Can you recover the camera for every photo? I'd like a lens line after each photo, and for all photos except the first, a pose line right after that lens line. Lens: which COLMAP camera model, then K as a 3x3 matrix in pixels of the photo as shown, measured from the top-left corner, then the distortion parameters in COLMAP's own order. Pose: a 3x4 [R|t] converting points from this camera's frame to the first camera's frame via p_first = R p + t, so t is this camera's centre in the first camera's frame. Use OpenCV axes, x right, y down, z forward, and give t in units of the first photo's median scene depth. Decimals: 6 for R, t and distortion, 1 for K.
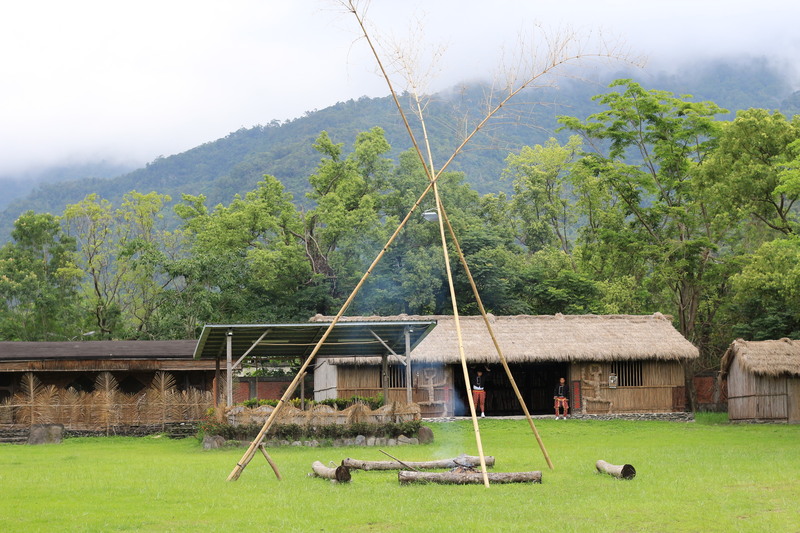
lens RADIAL K [[1874.5, 0, 398.7], [0, 1874.5, 269.1], [0, 0, 1]] dist [-0.083163, -0.070798]
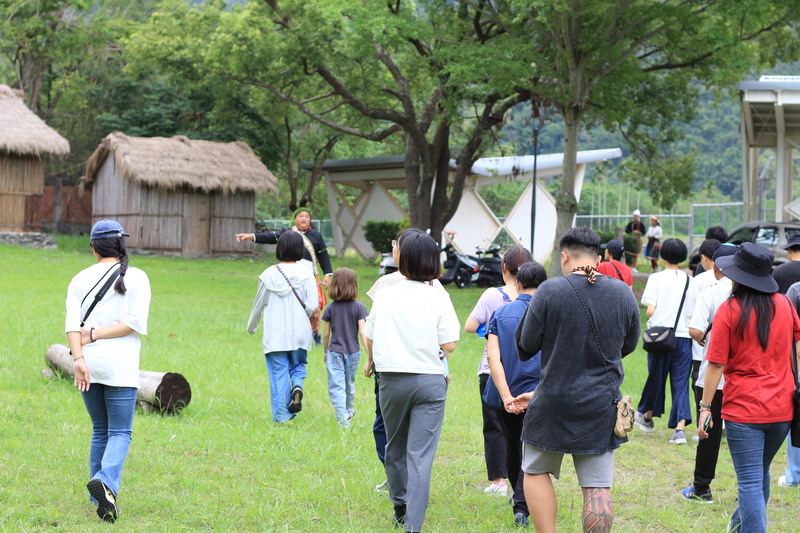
lens RADIAL K [[1874.5, 0, 398.7], [0, 1874.5, 269.1], [0, 0, 1]] dist [-0.083163, -0.070798]
pose [[0.918714, 0.044716, 0.392383, 0.007147], [-0.082005, 0.993513, 0.078785, 0.025036], [-0.386315, -0.104559, 0.916421, 0.322702]]
